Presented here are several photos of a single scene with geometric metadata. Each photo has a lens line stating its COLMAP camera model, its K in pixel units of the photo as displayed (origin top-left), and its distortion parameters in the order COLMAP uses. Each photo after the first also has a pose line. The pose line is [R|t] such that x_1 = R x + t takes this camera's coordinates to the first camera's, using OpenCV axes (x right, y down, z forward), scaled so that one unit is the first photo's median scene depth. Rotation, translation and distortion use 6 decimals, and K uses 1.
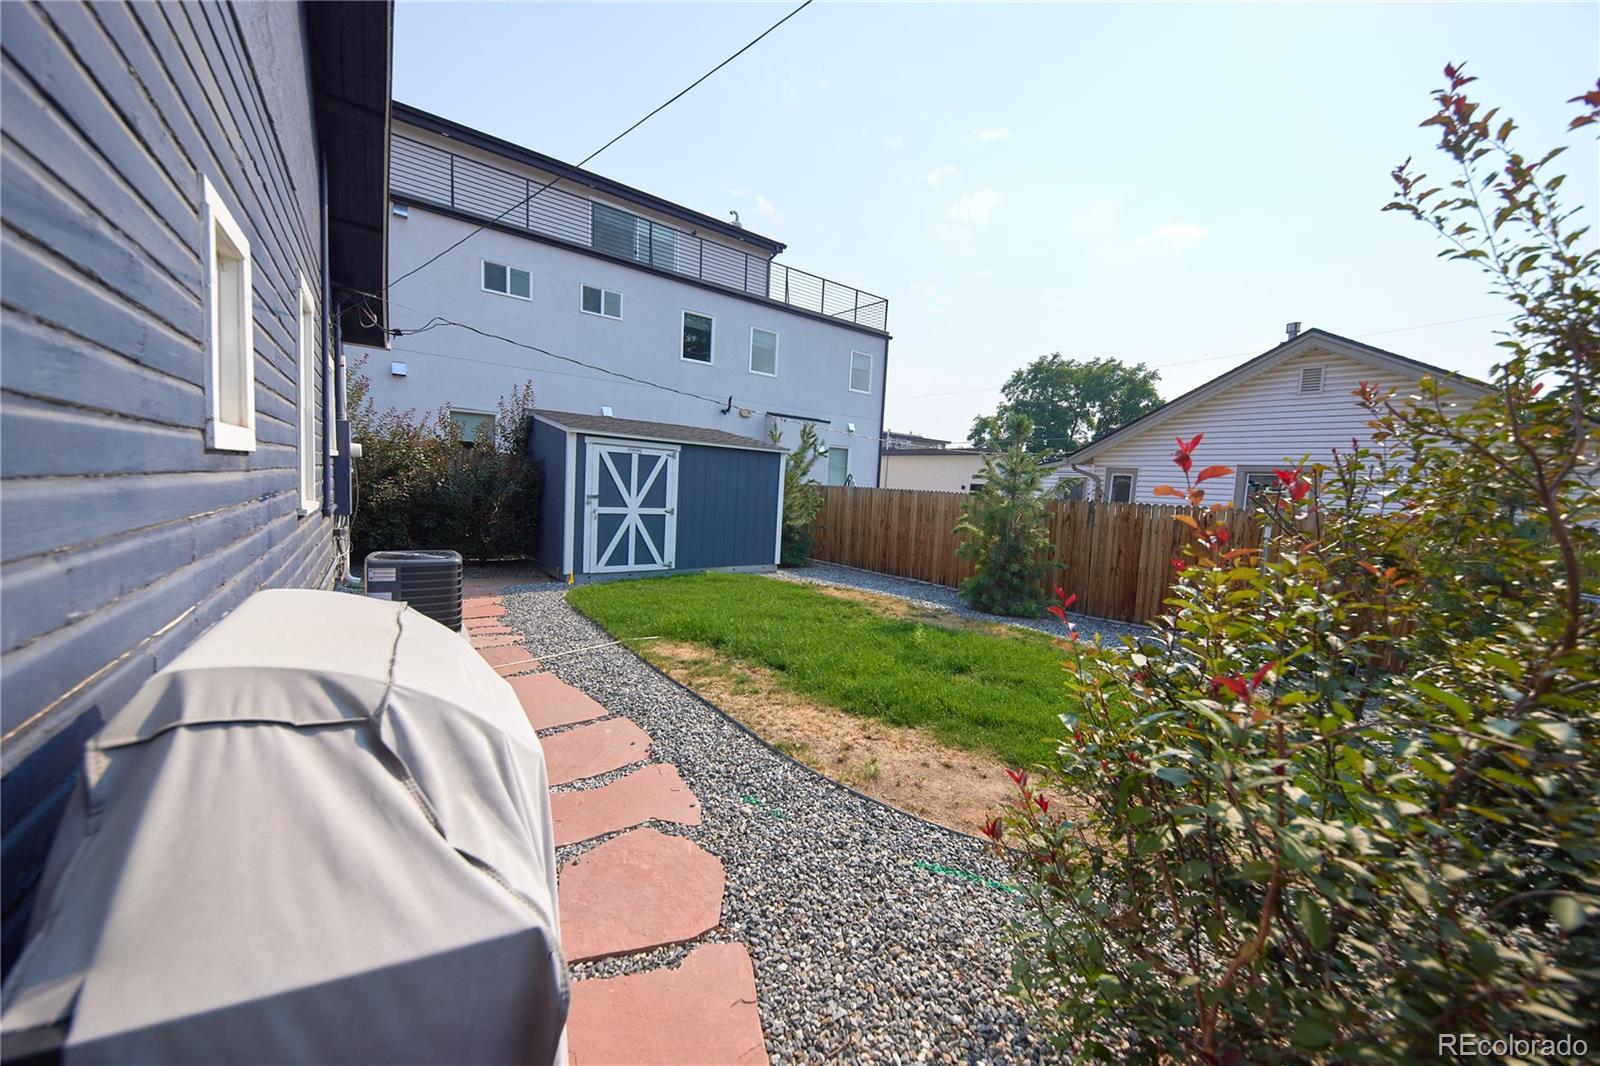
lens RADIAL K [[561.0, 0, 805.7], [0, 561.0, 524.0], [0, 0, 1]] dist [0.001048, 0.000018]
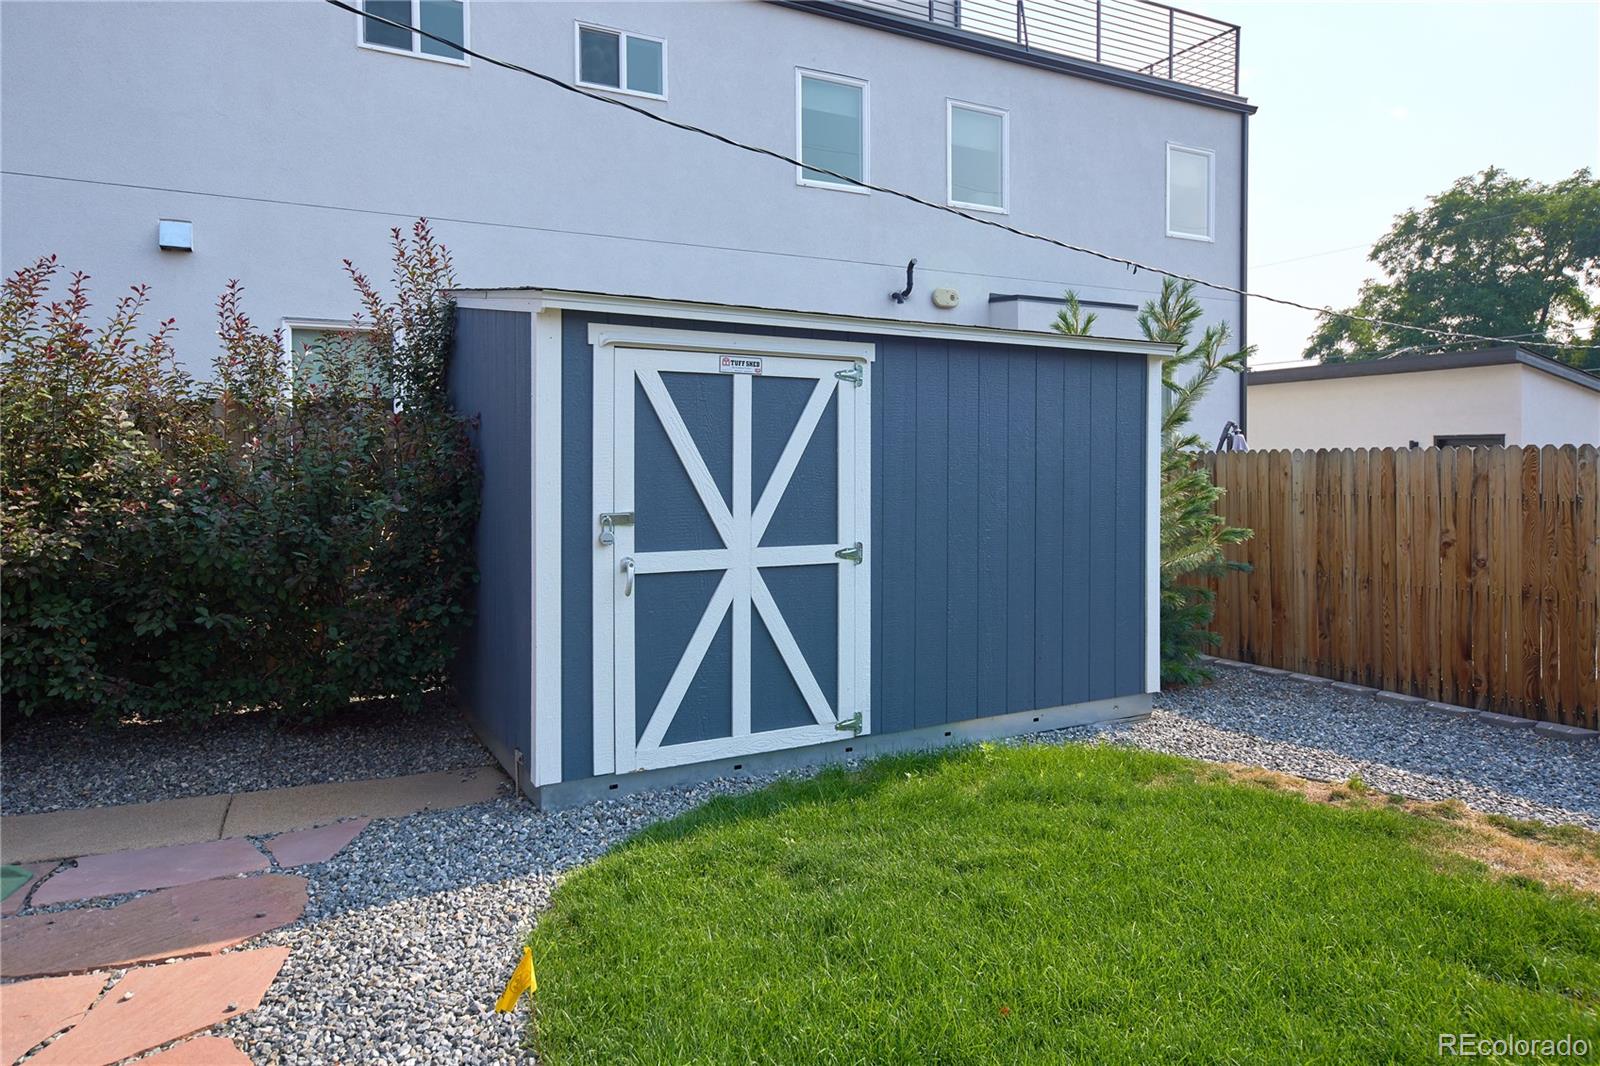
lens RADIAL K [[928.0, 0, 780.1], [0, 928.0, 456.9], [0, 0, 1]] dist [0.004025, -0.000267]
pose [[0.982224, -0.057411, -0.178719, -0.105646], [0.042228, 0.995258, -0.087630, -0.018377], [0.182903, 0.078525, 0.979990, 0.273397]]
